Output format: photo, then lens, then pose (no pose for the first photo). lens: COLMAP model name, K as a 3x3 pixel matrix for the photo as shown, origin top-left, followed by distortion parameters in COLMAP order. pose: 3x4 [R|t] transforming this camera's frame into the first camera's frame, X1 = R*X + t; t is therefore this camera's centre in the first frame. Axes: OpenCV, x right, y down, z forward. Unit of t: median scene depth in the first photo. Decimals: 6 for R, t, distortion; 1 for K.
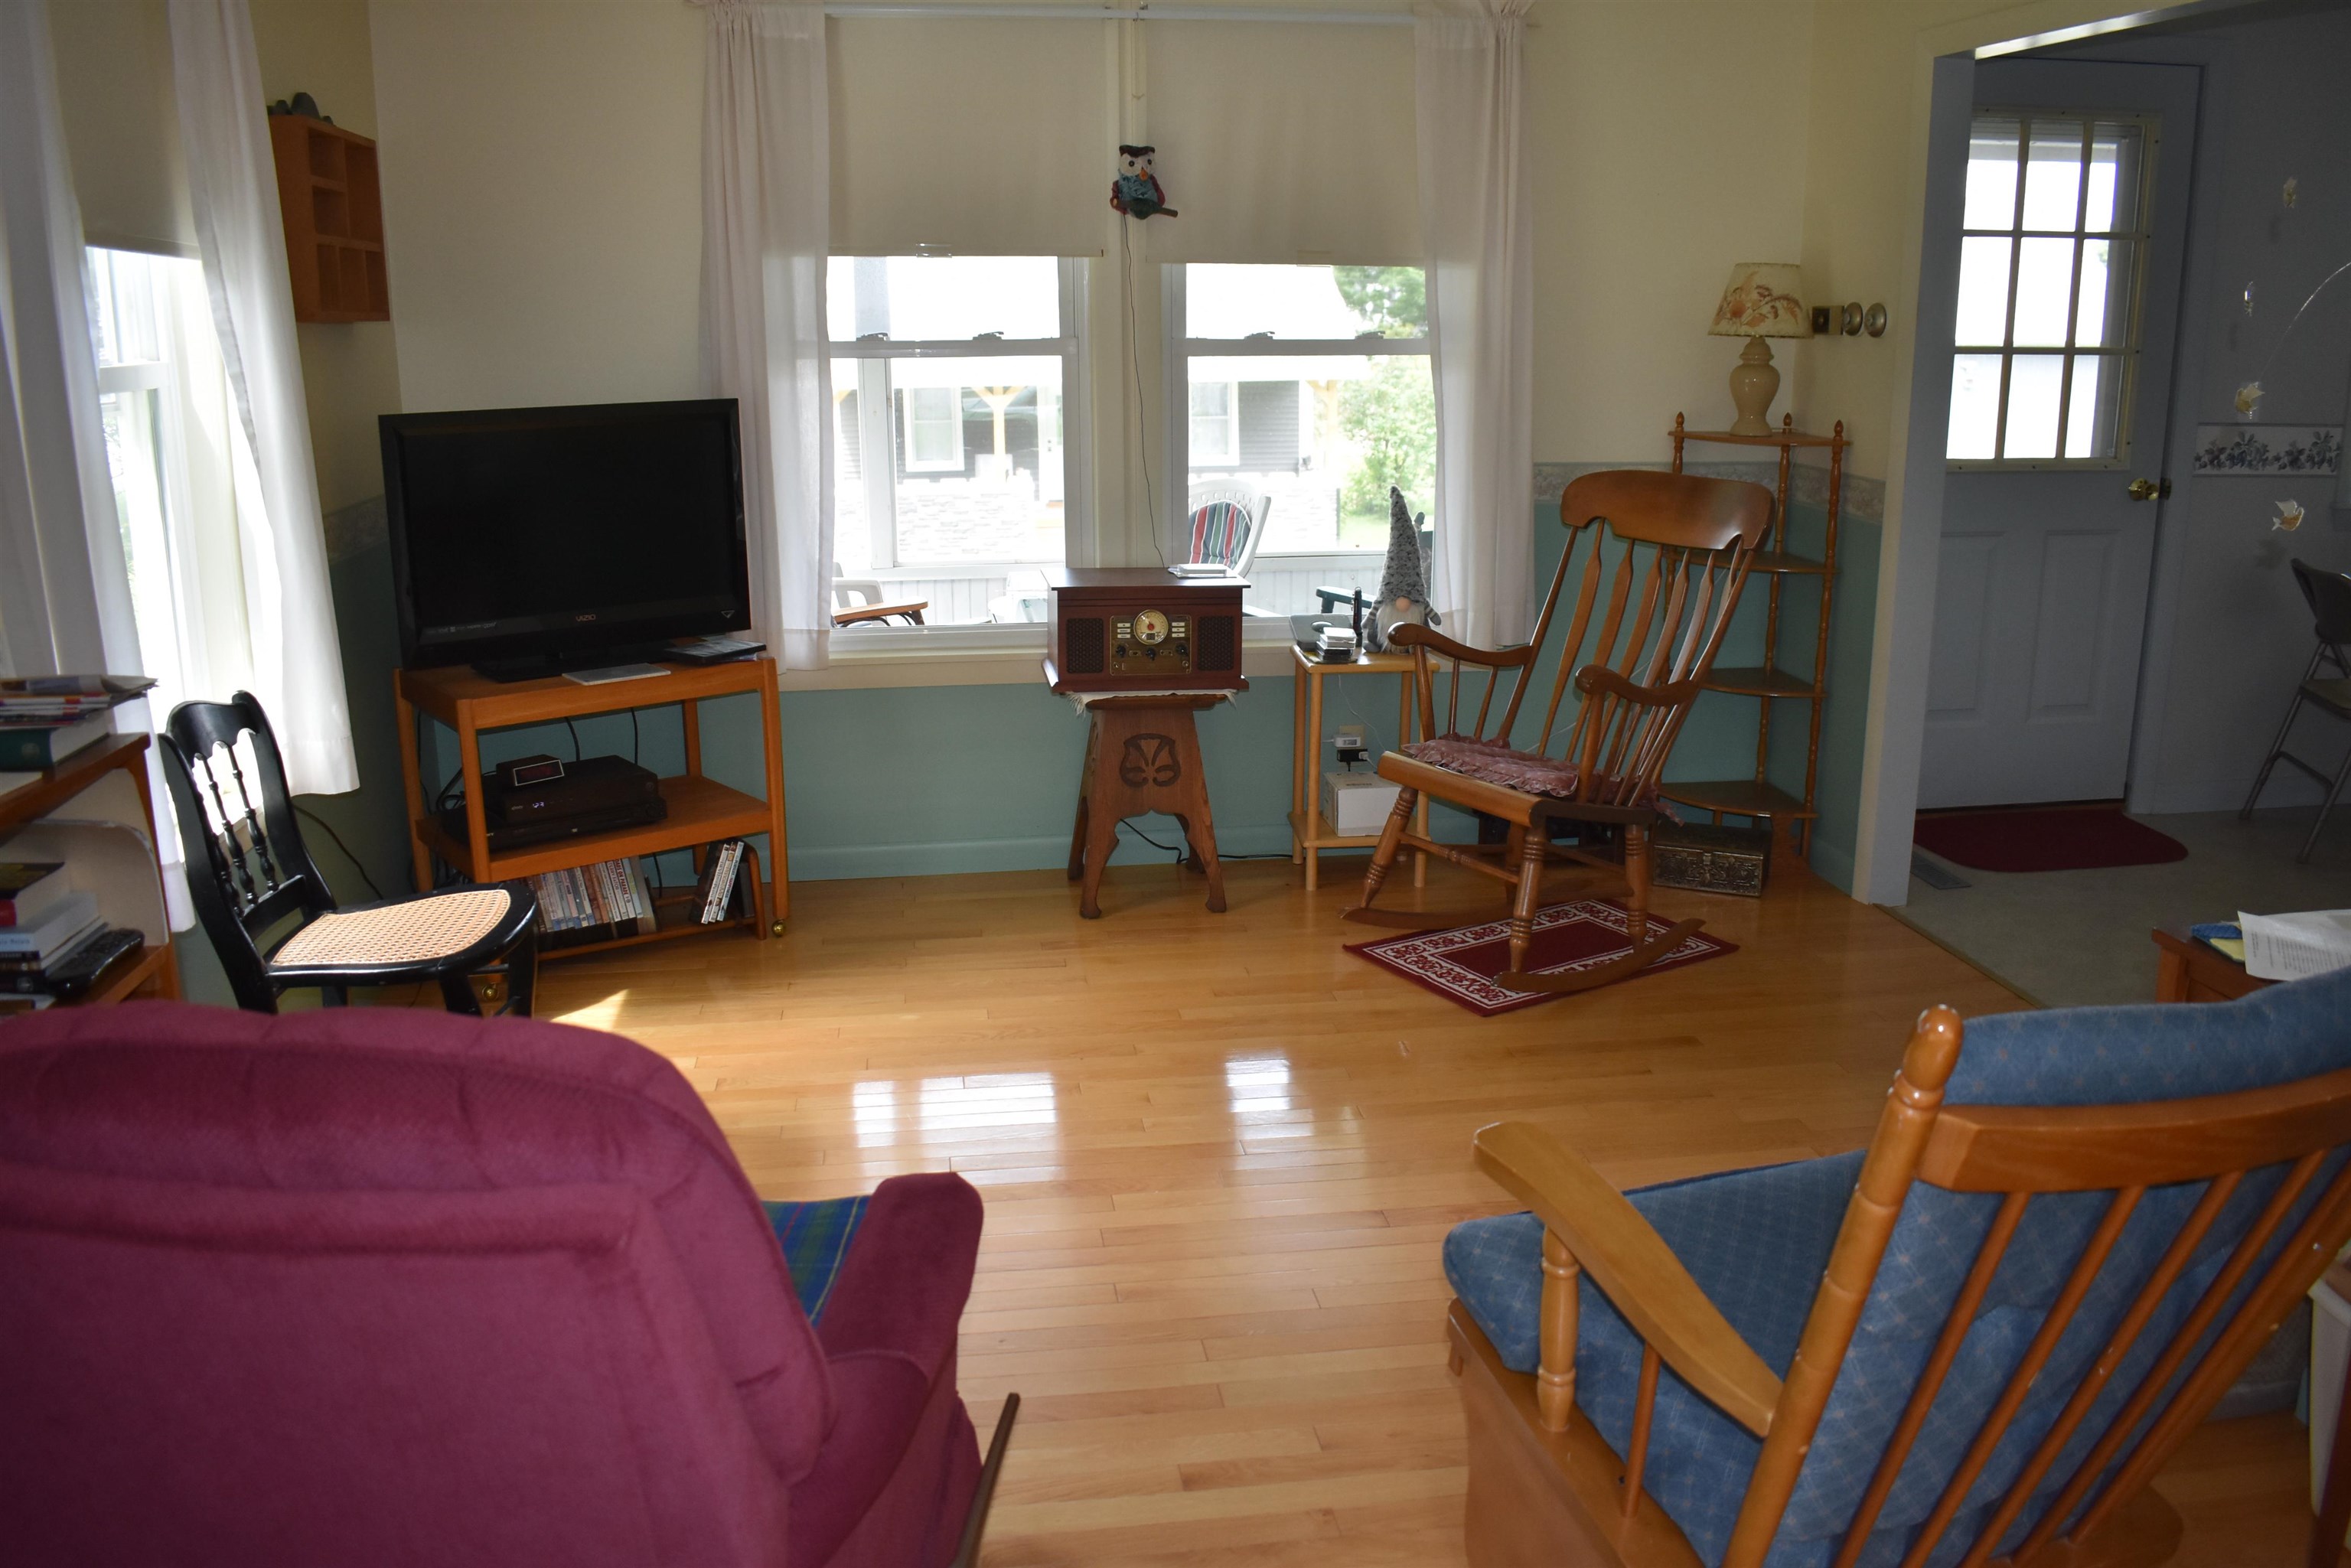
lens RADIAL K [[1855.8, 0, 1211.1], [0, 1855.8, 772.5], [0, 0, 1]] dist [-0.068426, -0.002876]
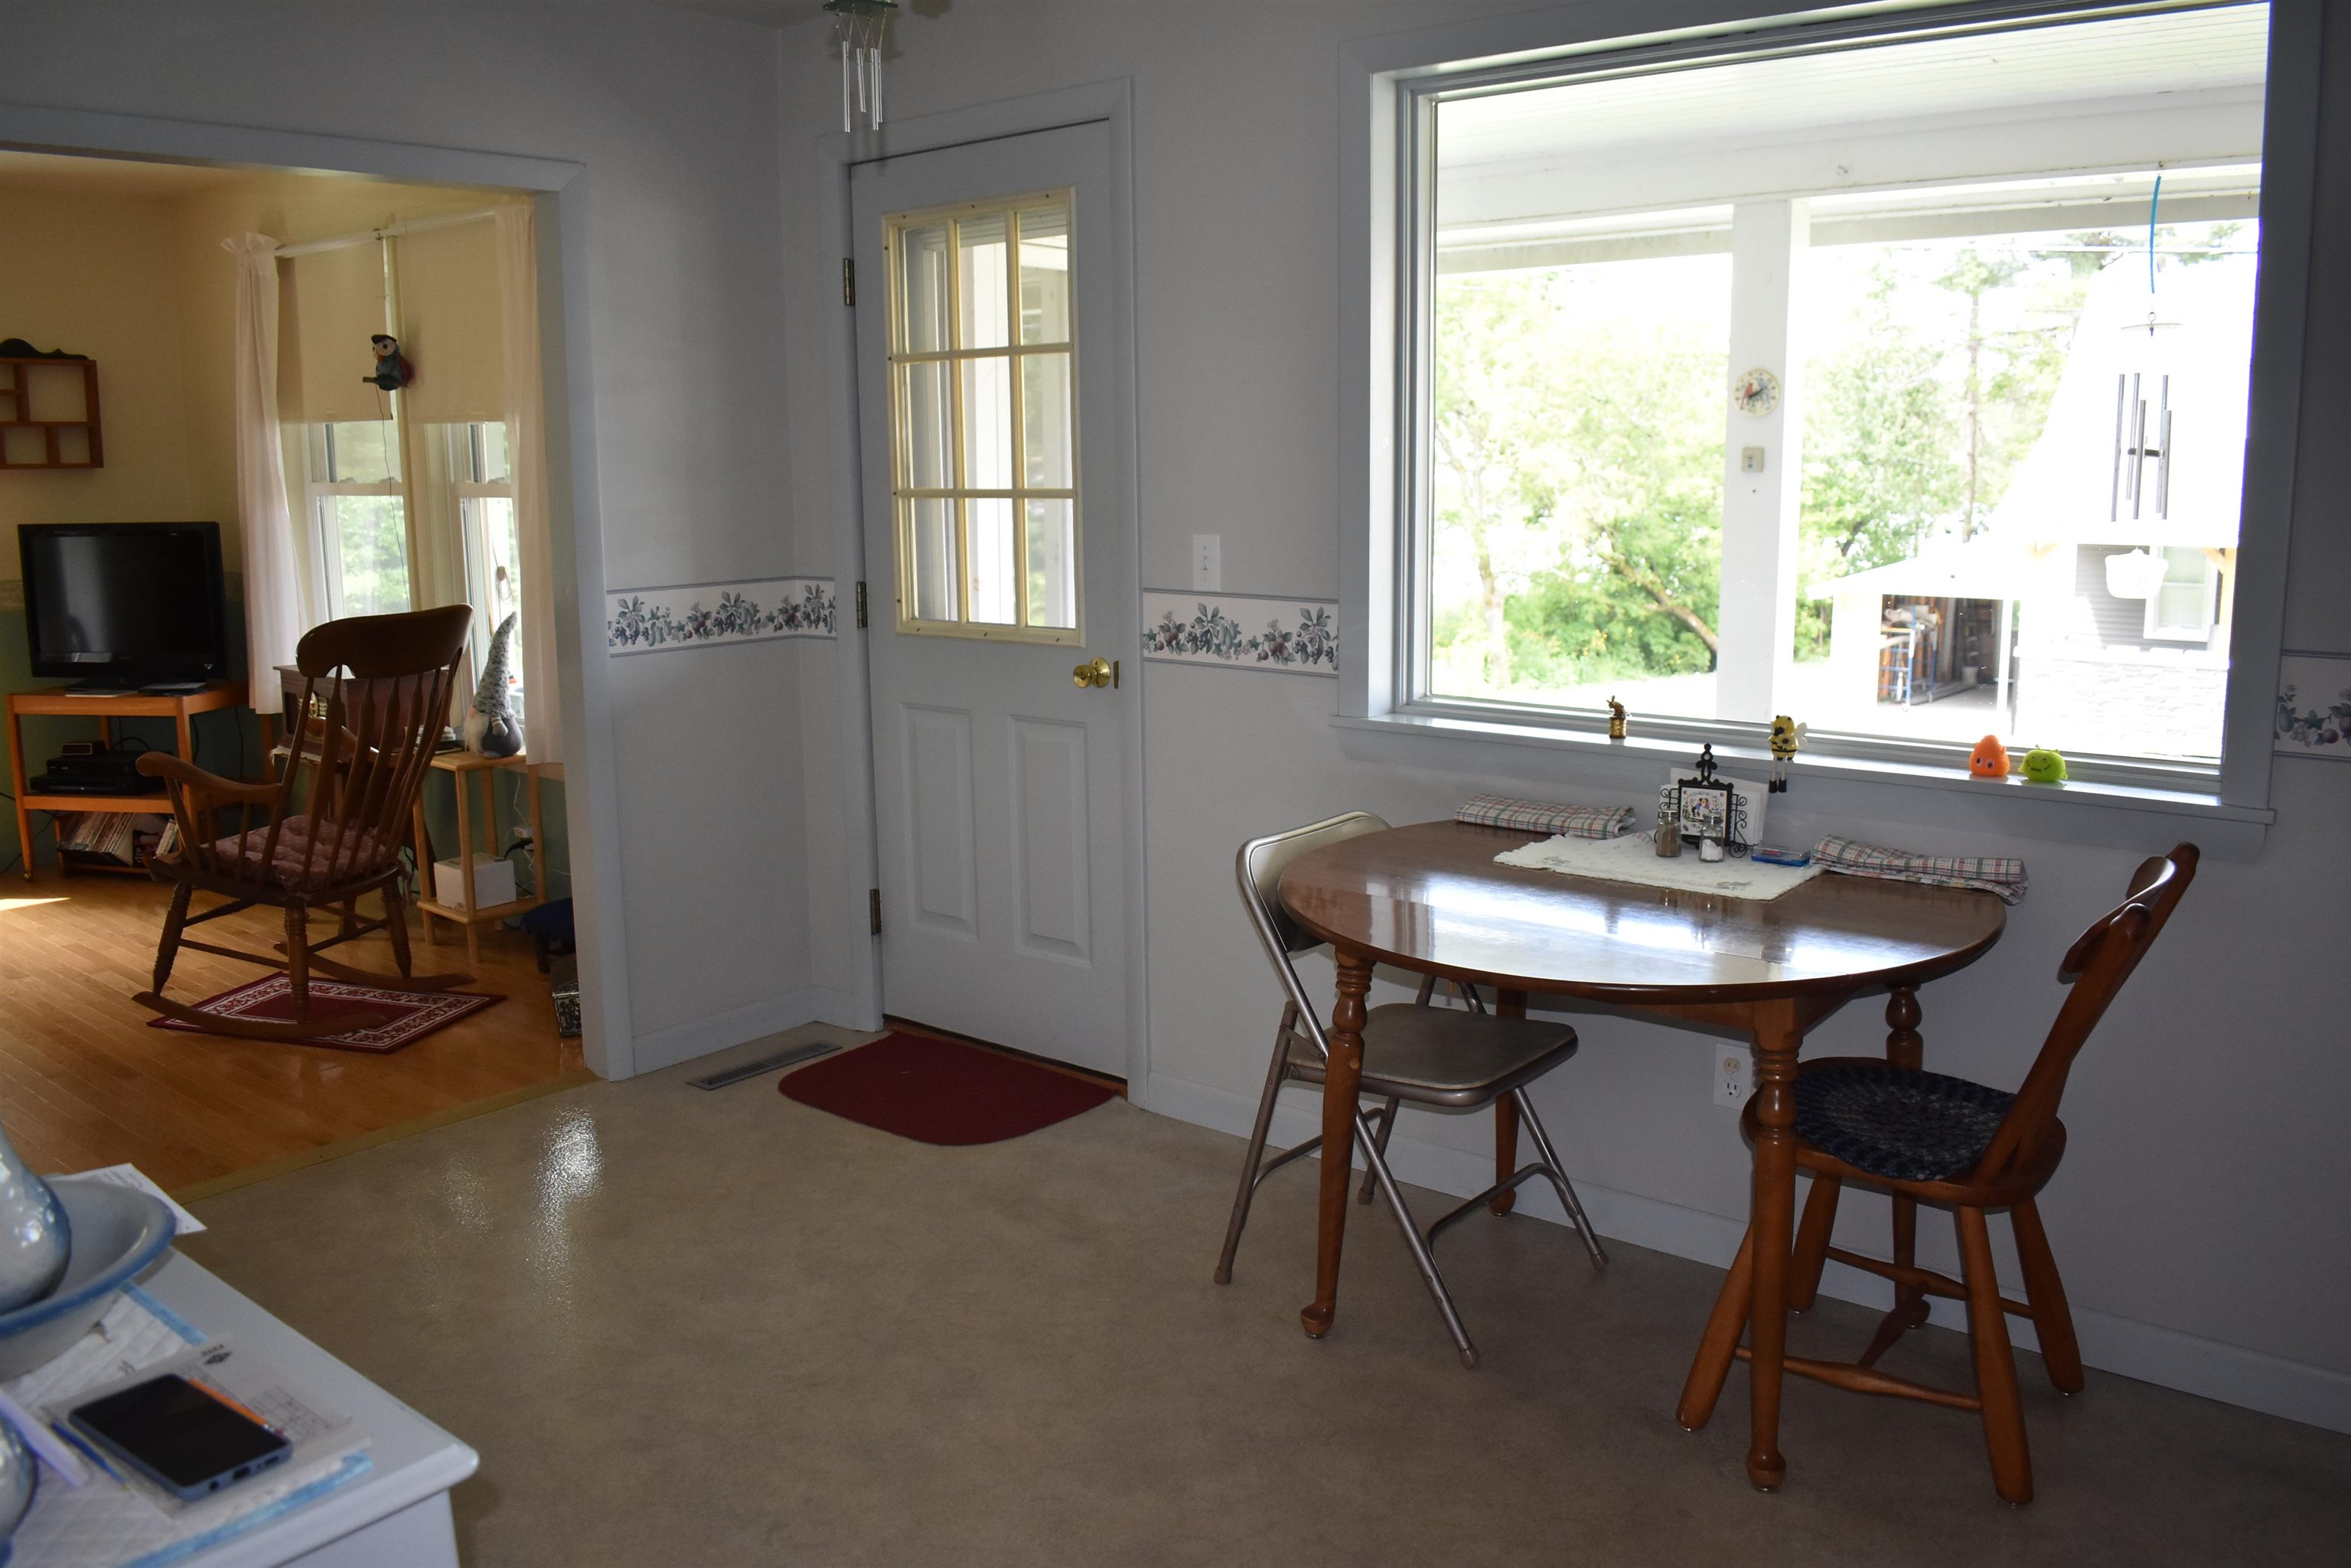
lens RADIAL K [[1830.8, 0, 1185.1], [0, 1830.8, 780.9], [0, 0, 1]] dist [-0.093194, 0.001729]
pose [[0.664042, 0.126807, -0.736864, 1.105047], [-0.177327, 0.984106, 0.009552, -0.124514], [0.726363, 0.124323, 0.675974, 0.512630]]
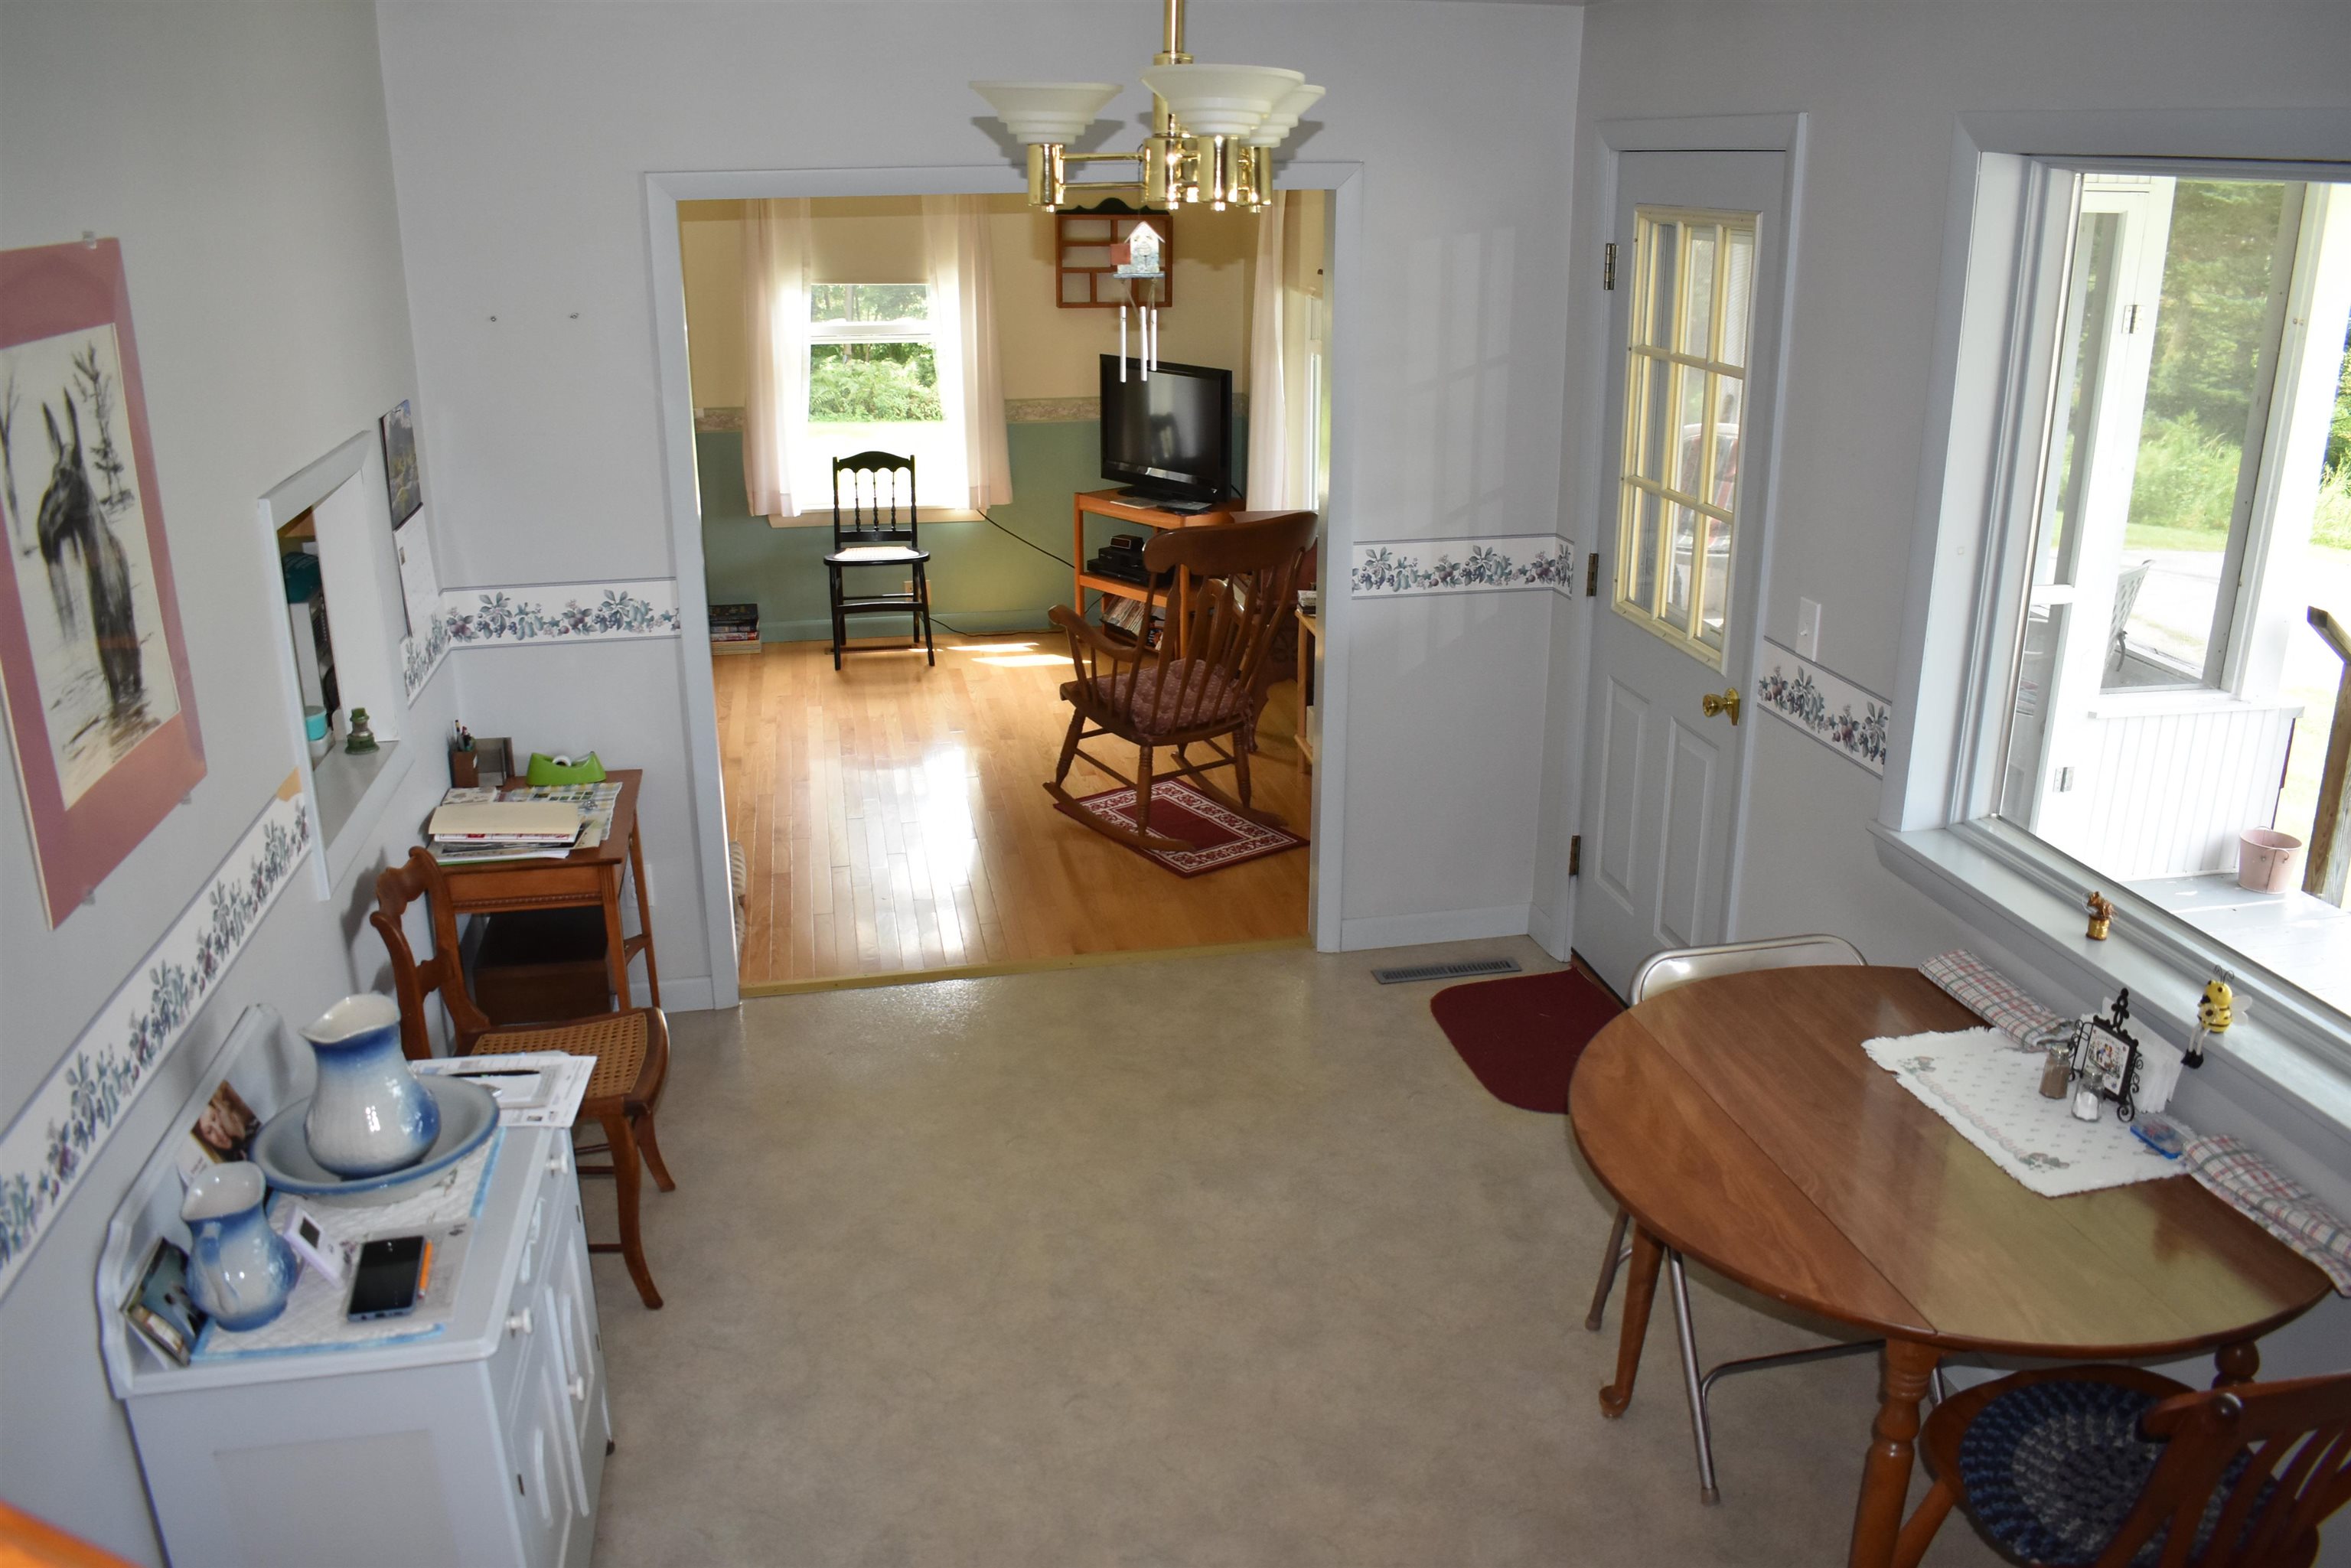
lens RADIAL K [[1830.8, 0, 1185.1], [0, 1830.8, 780.9], [0, 0, 1]] dist [-0.093194, 0.001729]
pose [[0.036320, 0.328557, -0.943785, 1.234378], [-0.241817, 0.919232, 0.310704, -0.307239], [0.969642, 0.216939, 0.112838, 0.696914]]
